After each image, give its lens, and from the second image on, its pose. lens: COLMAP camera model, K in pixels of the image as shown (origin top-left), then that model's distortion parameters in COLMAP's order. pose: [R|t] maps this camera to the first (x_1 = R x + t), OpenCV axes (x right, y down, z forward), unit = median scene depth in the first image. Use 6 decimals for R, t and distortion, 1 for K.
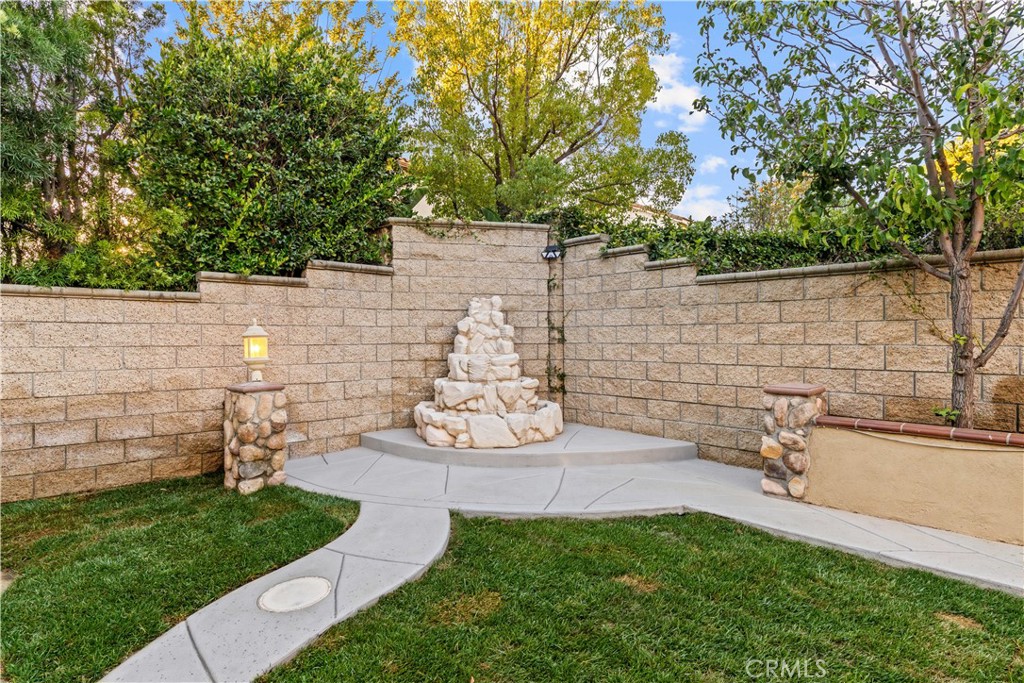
lens RADIAL K [[575.3, 0, 512.0], [0, 575.3, 341.5], [0, 0, 1]] dist [0.000432, 0.000136]
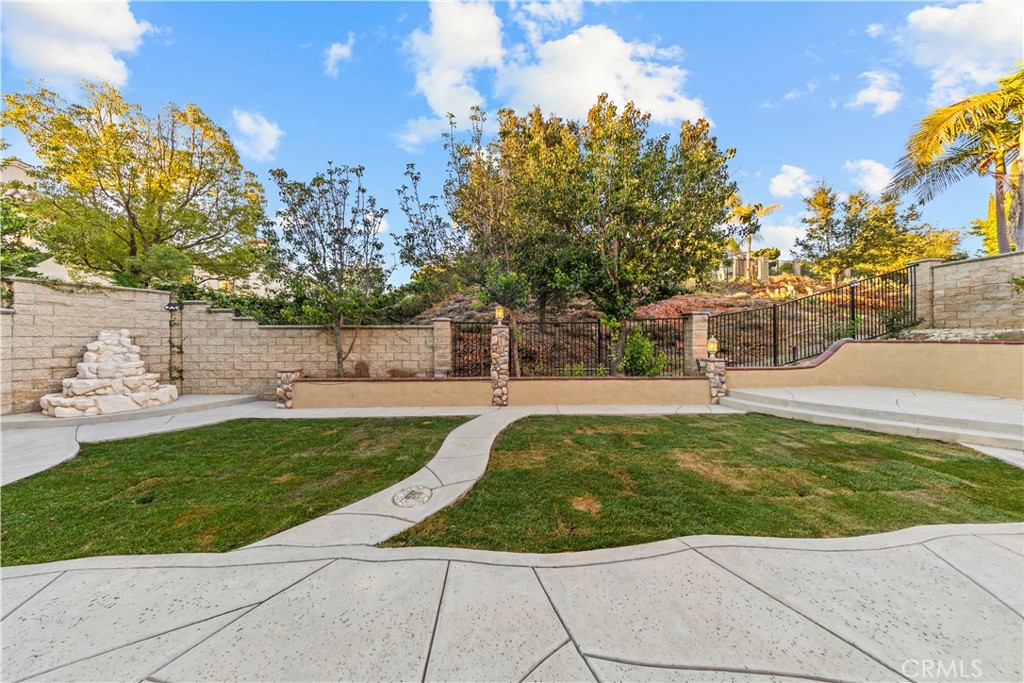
lens RADIAL K [[298.7, 0, 511.5], [0, 298.7, 337.7], [0, 0, 1]] dist [0.000016, 0.000119]
pose [[0.652651, 0.002195, 0.757655, 0.055199], [0.006689, 0.999940, -0.008659, -0.037419], [-0.757629, 0.010720, 0.652597, -0.530738]]
